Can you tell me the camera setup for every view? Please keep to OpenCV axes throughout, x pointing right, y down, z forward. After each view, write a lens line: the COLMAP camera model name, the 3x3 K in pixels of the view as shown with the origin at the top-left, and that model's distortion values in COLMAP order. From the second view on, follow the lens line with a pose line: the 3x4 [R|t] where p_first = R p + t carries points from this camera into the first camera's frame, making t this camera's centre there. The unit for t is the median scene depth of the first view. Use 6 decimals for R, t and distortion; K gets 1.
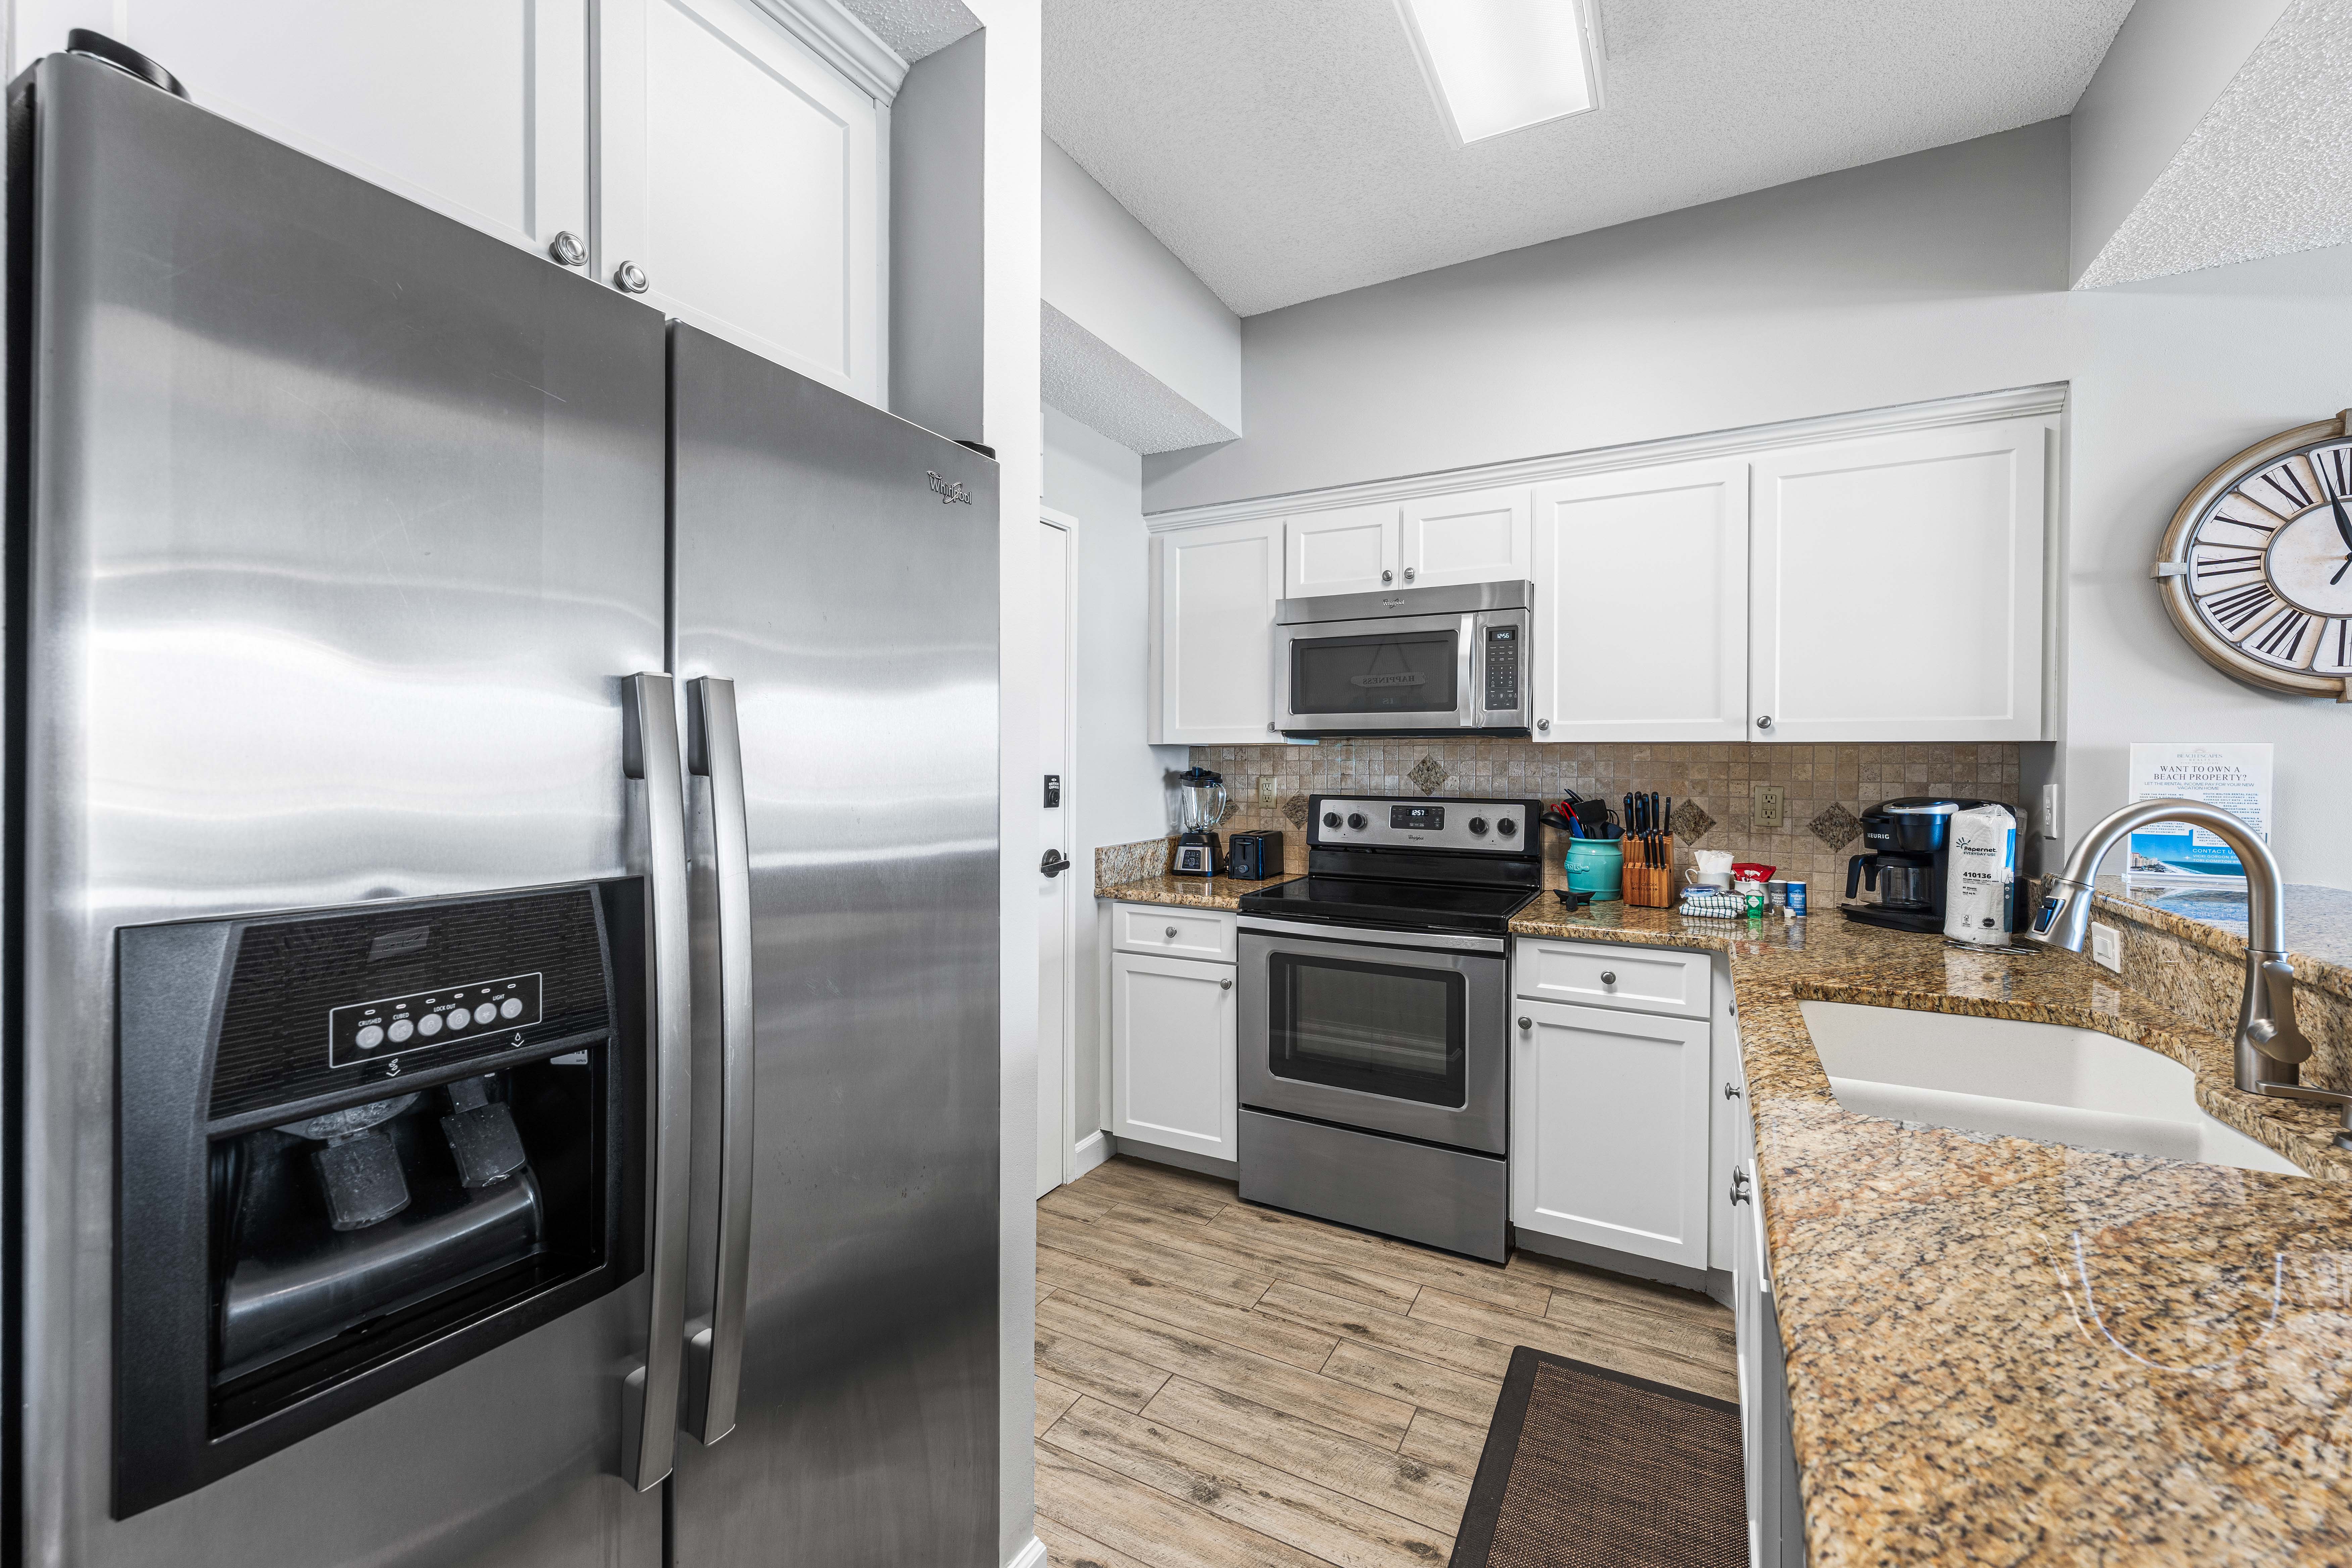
lens RADIAL K [[959.1, 0, 1167.4], [0, 959.1, 765.1], [0, 0, 1]] dist [-0.001454, -0.000152]
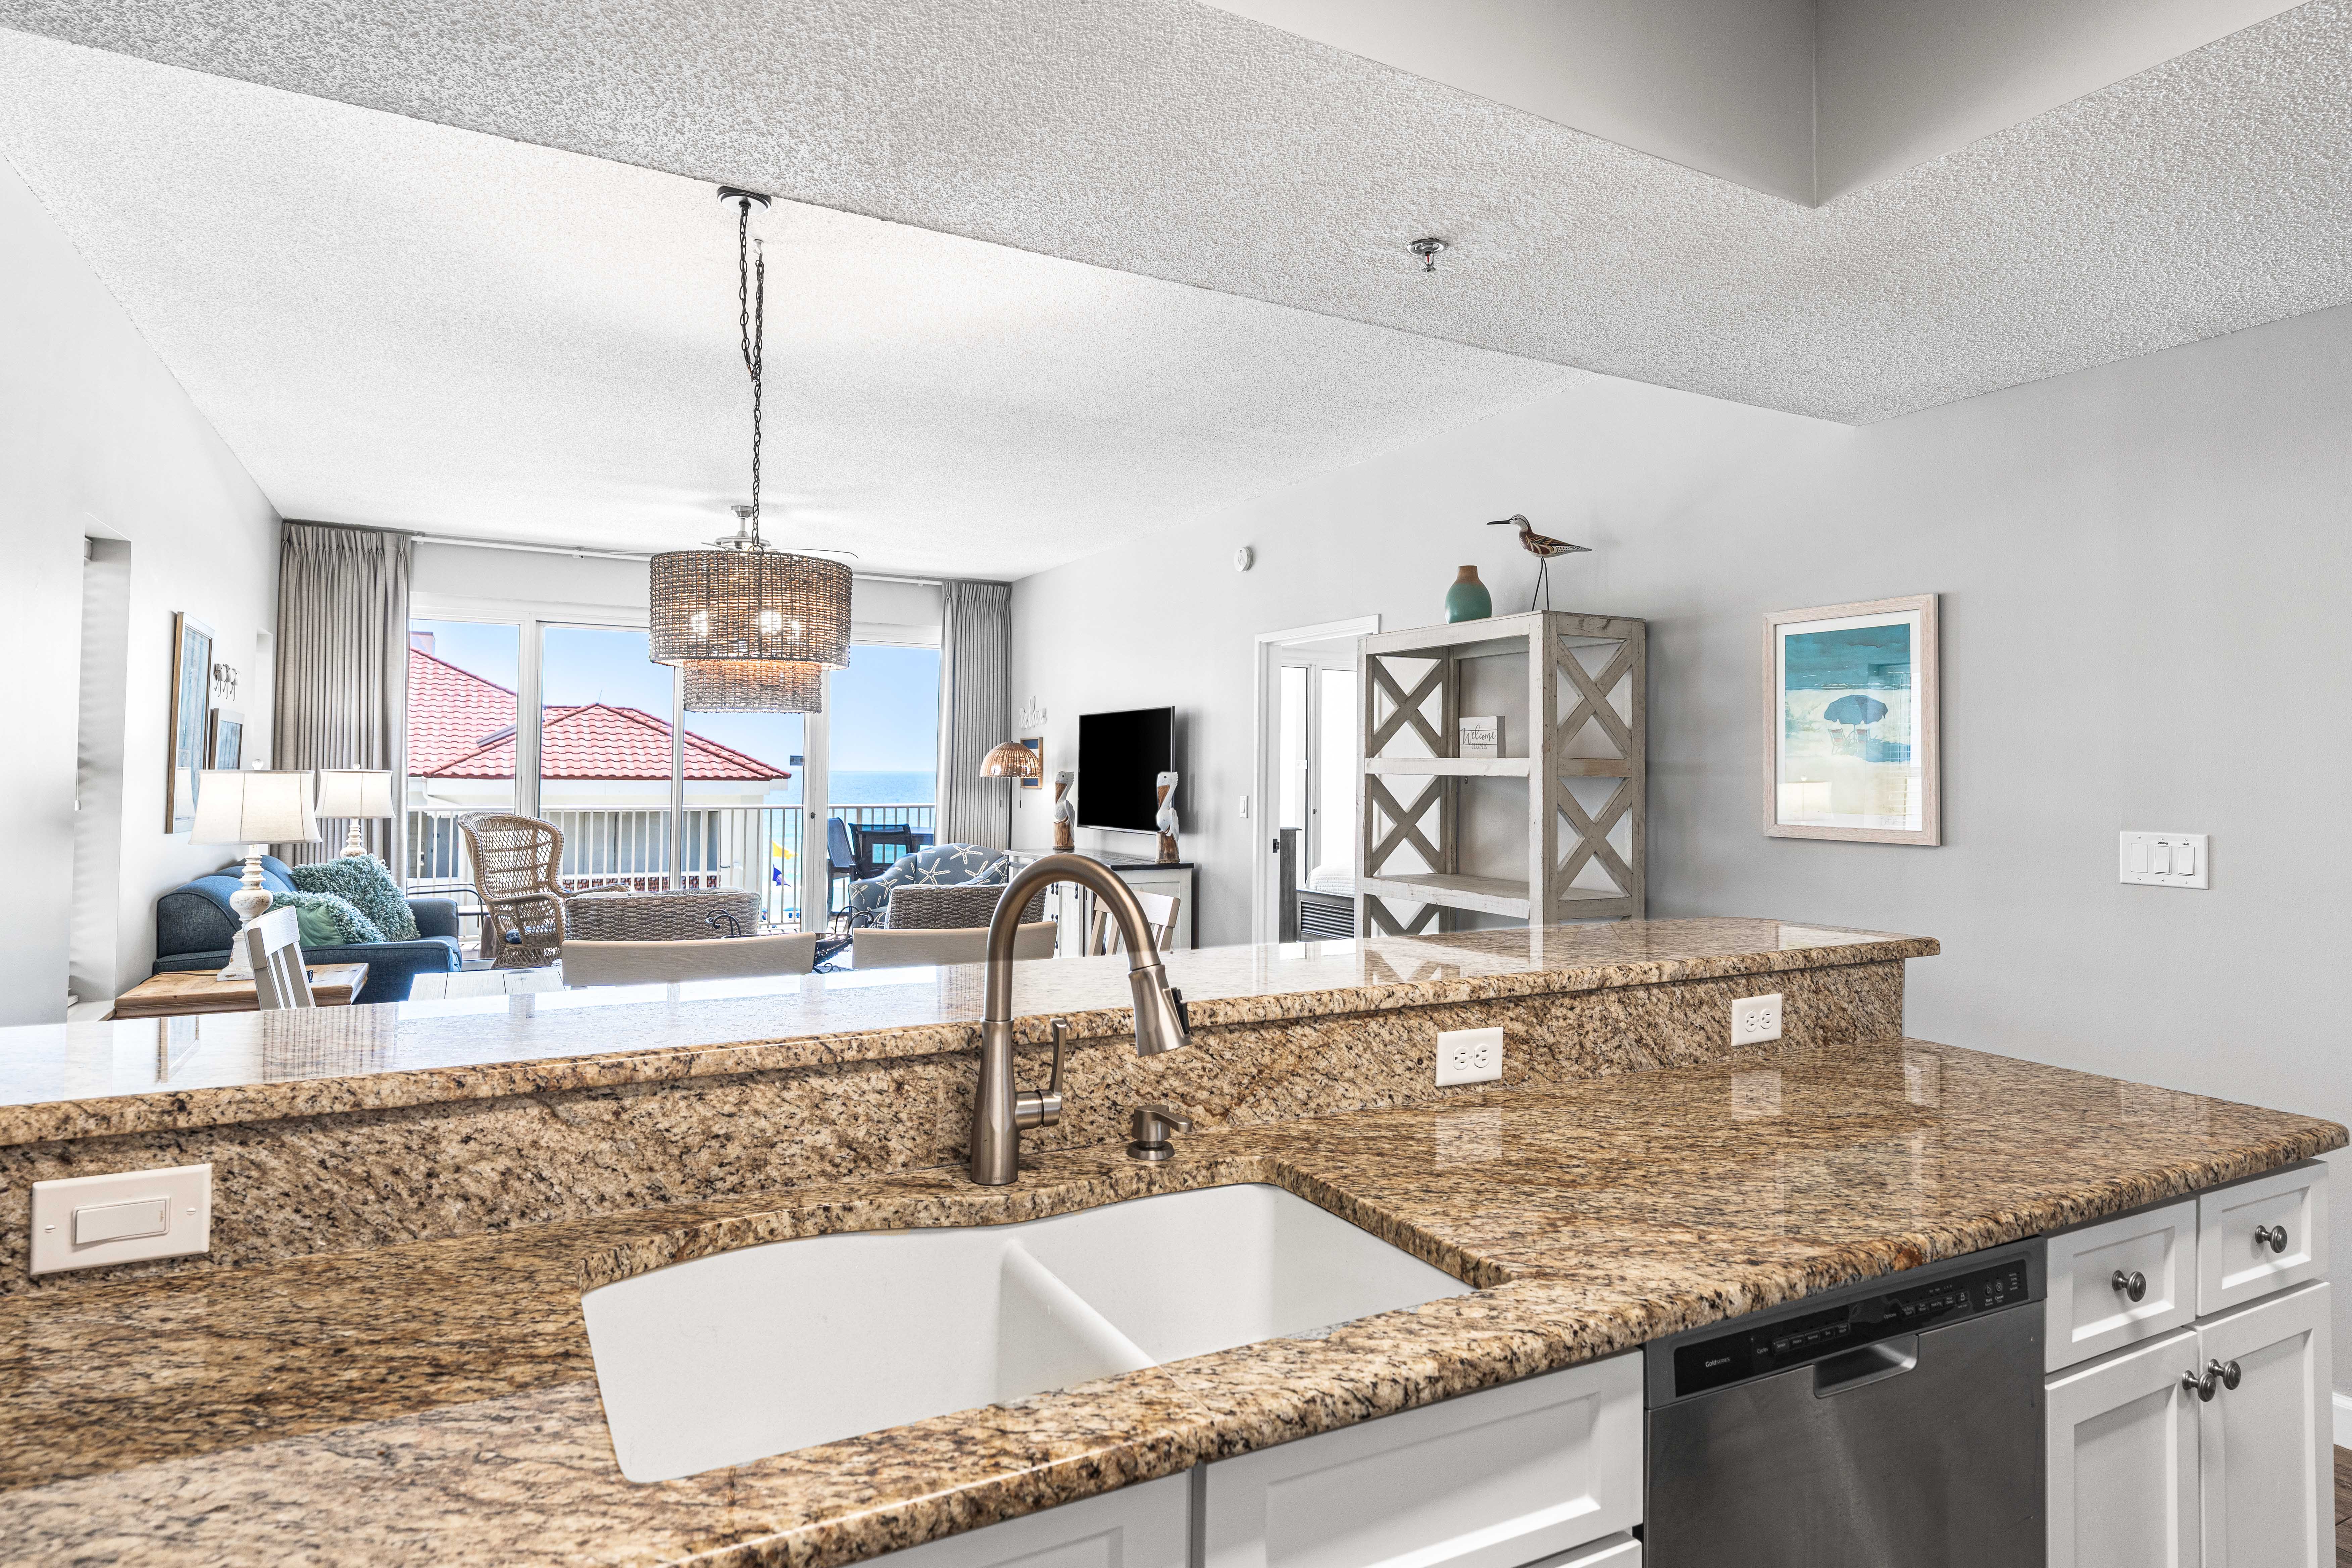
lens RADIAL K [[1287.0, 0, 1162.3], [0, 1287.0, 728.4], [0, 0, 1]] dist [0.002117, 0.000413]
pose [[-0.841312, 0.005575, 0.540521, 0.165401], [-0.010203, 0.999605, -0.026192, -0.020966], [-0.540453, -0.027551, -0.840923, 0.867921]]
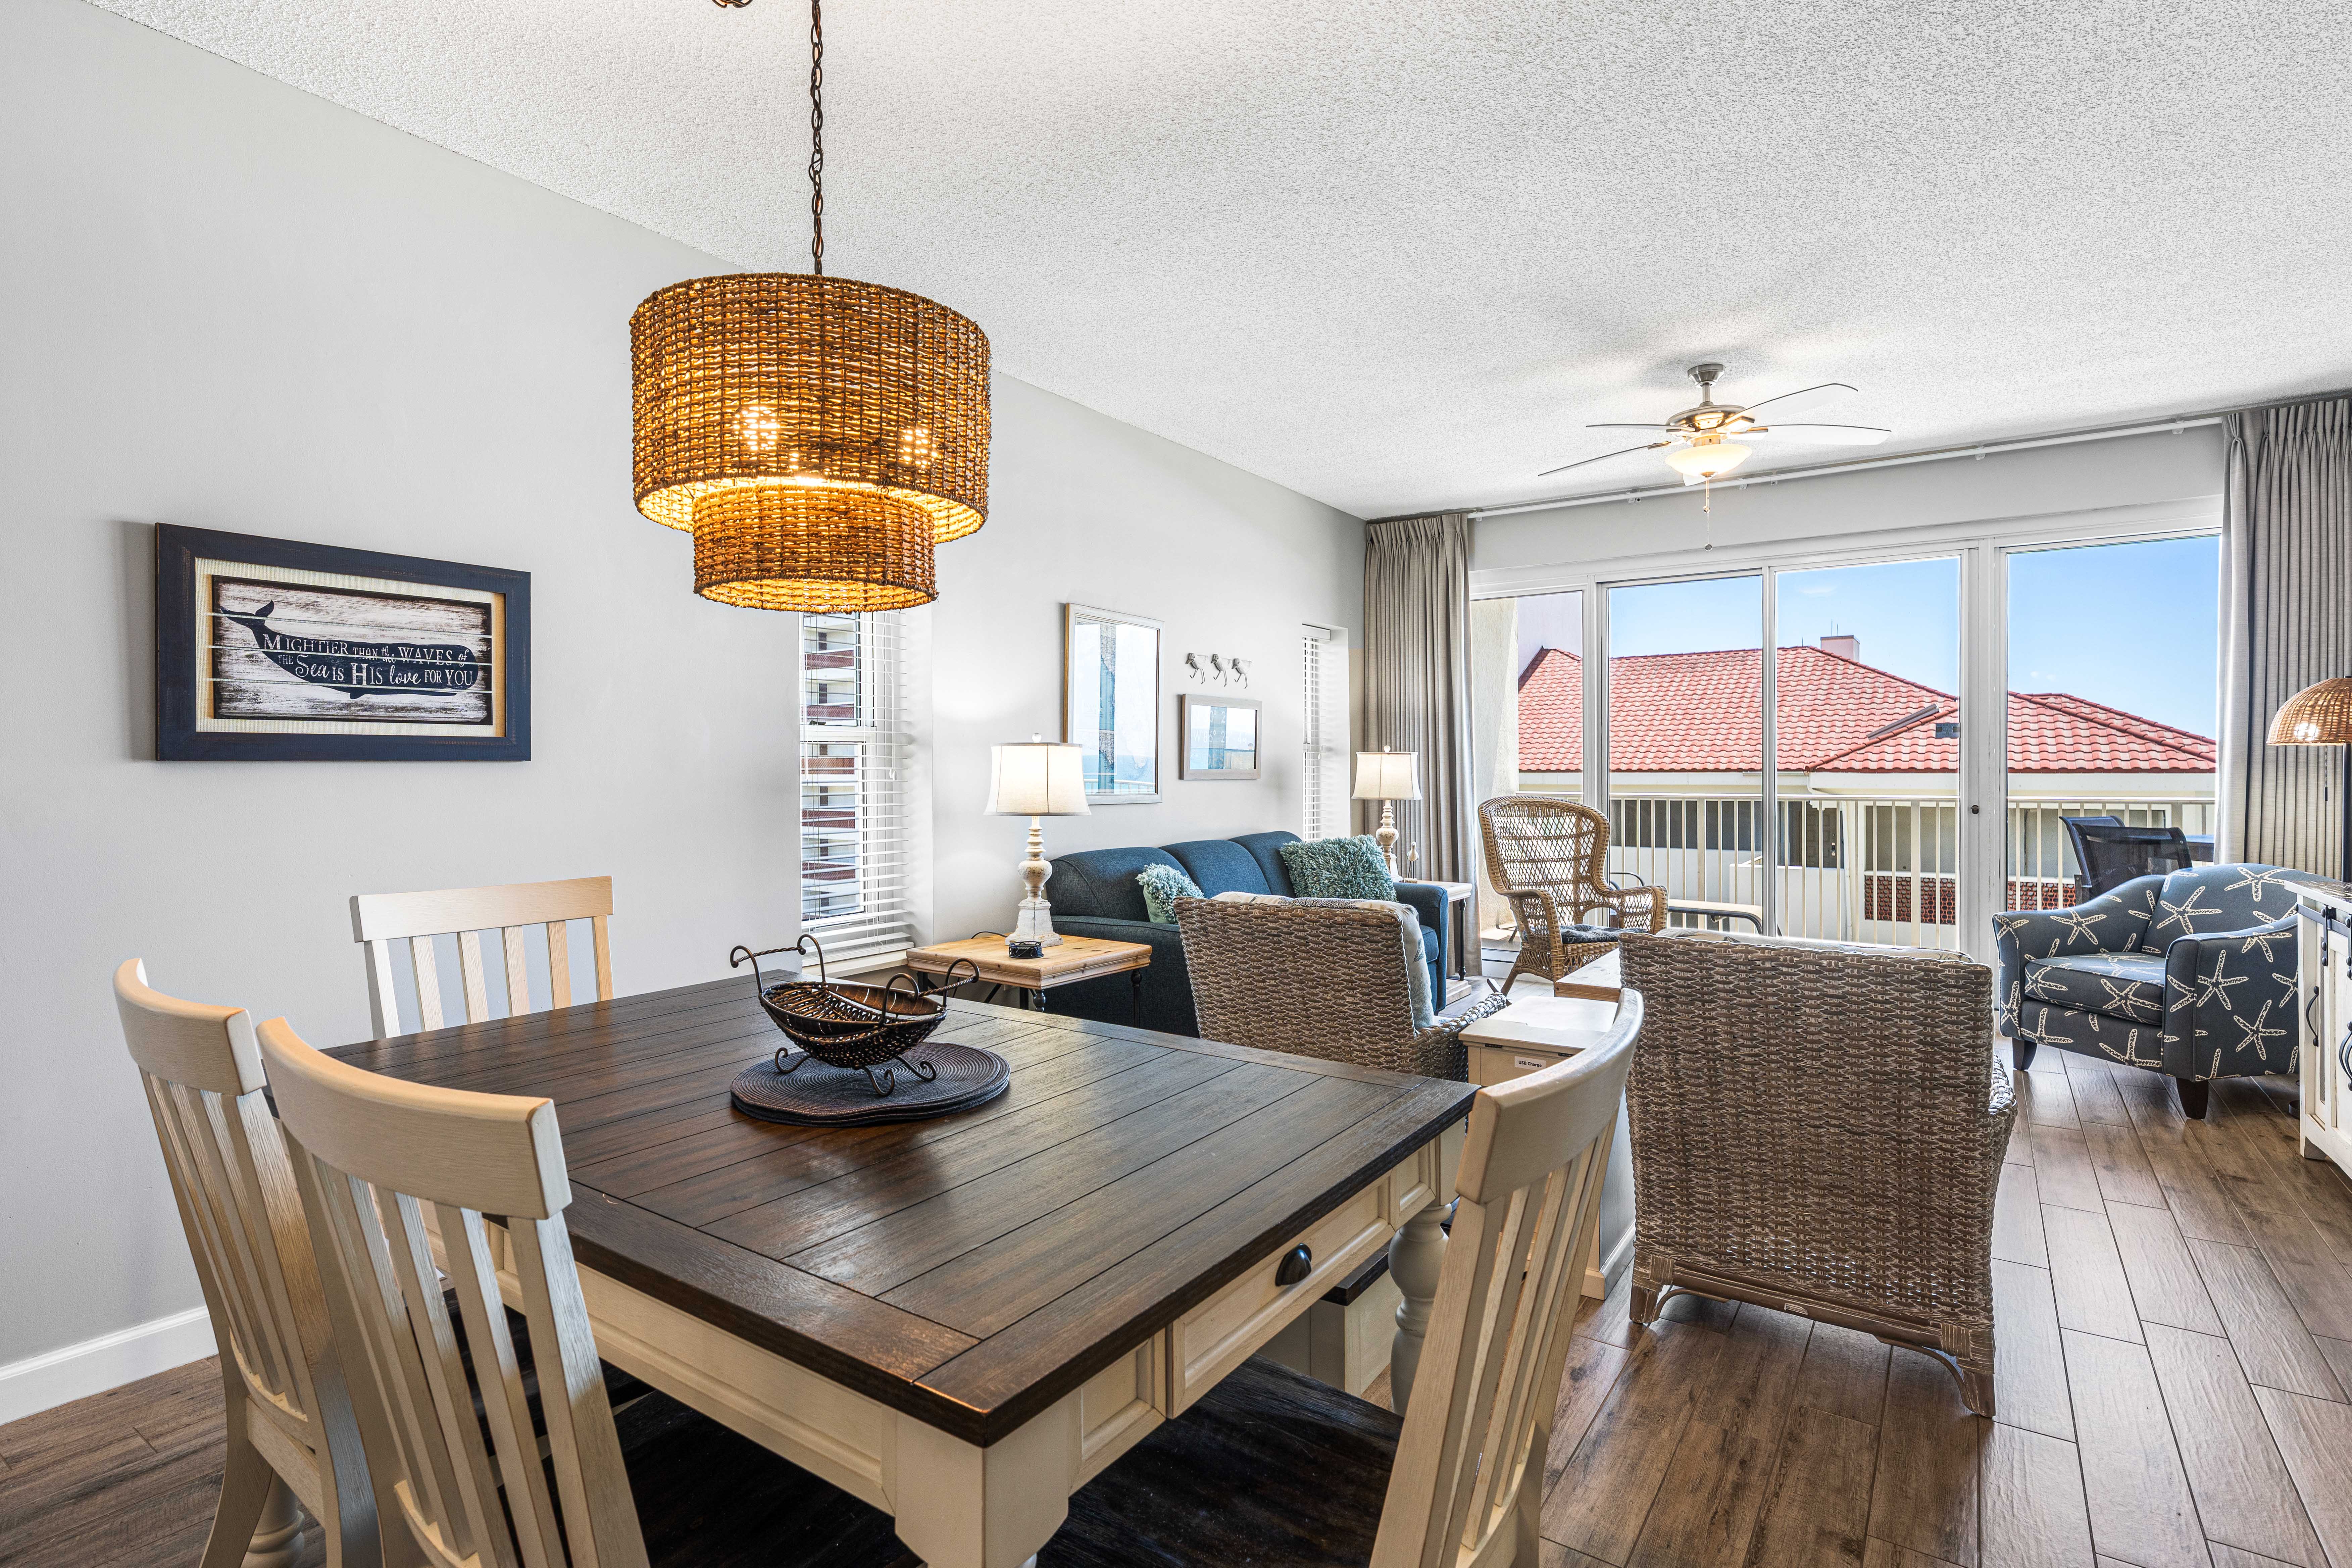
lens RADIAL K [[1145.7, 0, 1173.0], [0, 1145.7, 778.1], [0, 0, 1]] dist [0.000232, 0.000183]
pose [[0.100794, -0.015049, 0.994794, 0.566232], [0.009630, 0.999854, 0.014149, 0.028051], [-0.994861, 0.008154, 0.100924, -0.254391]]
